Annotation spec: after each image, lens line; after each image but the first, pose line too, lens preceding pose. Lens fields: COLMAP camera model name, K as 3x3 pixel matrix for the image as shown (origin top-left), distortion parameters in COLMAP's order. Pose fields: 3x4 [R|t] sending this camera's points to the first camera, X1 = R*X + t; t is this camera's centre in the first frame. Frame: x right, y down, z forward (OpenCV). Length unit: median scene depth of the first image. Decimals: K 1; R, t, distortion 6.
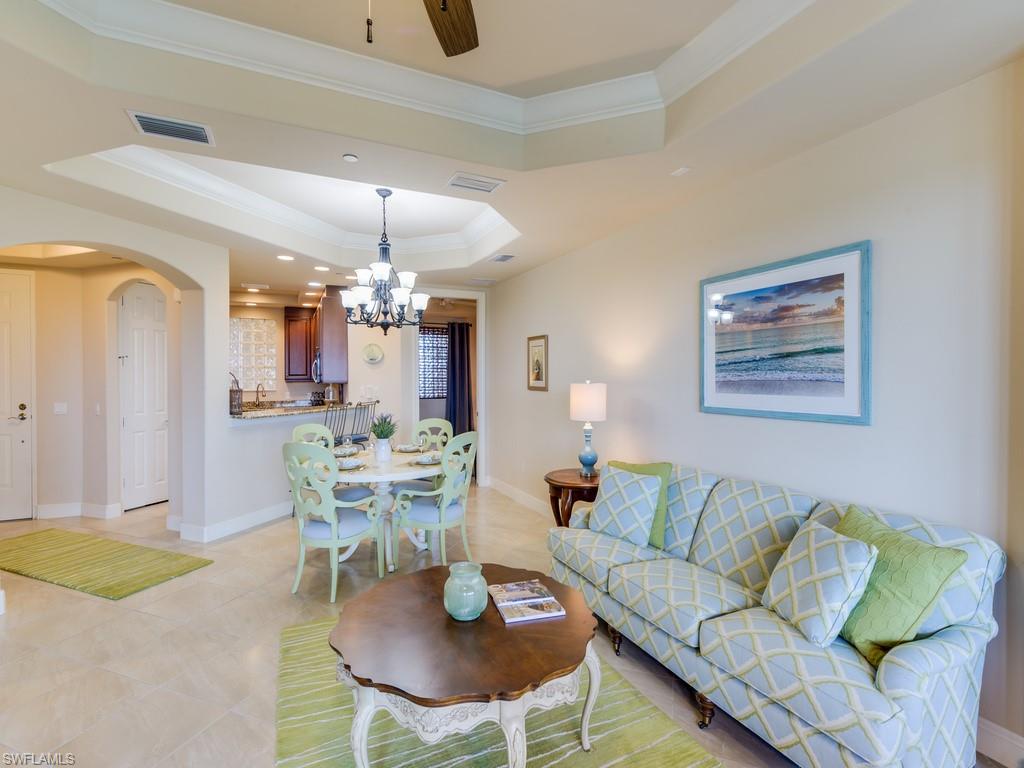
lens RADIAL K [[498.9, 0, 511.2], [0, 498.9, 377.3], [0, 0, 1]] dist [-0.000264, -0.000022]
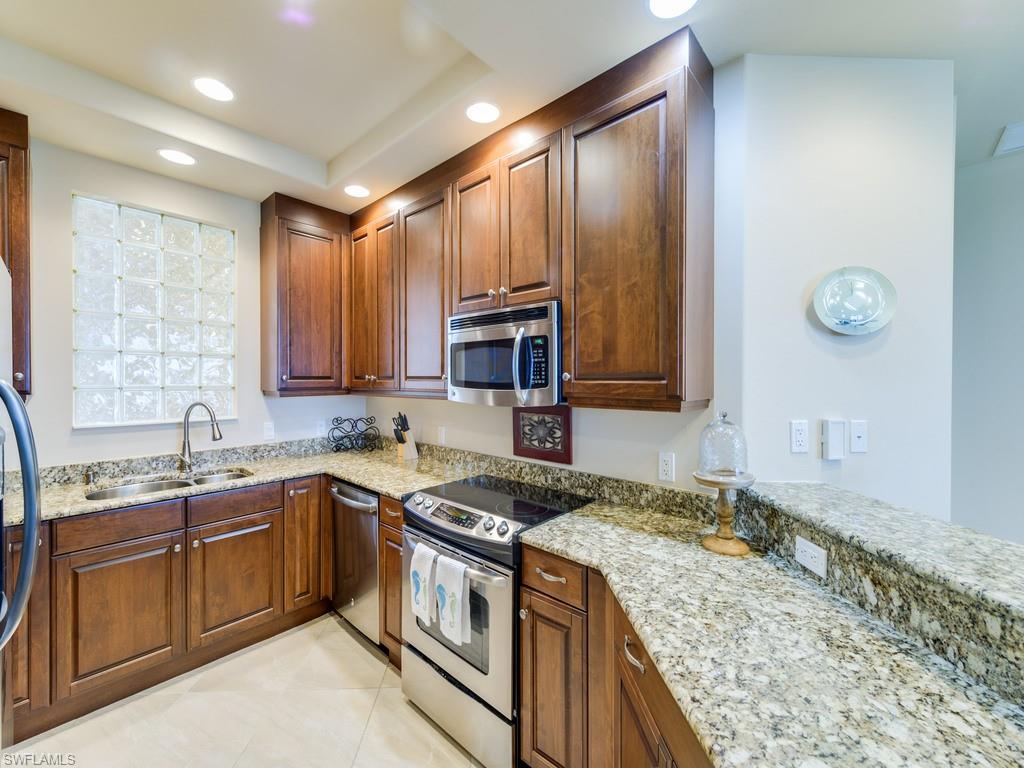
lens RADIAL K [[425.3, 0, 511.8], [0, 425.3, 382.6], [0, 0, 1]] dist [0.003631, -0.000758]
pose [[0.934904, -0.000927, 0.354899, -0.394503], [0.002187, 0.999993, -0.003151, 0.001232], [-0.354893, 0.003722, 0.934899, 0.634481]]
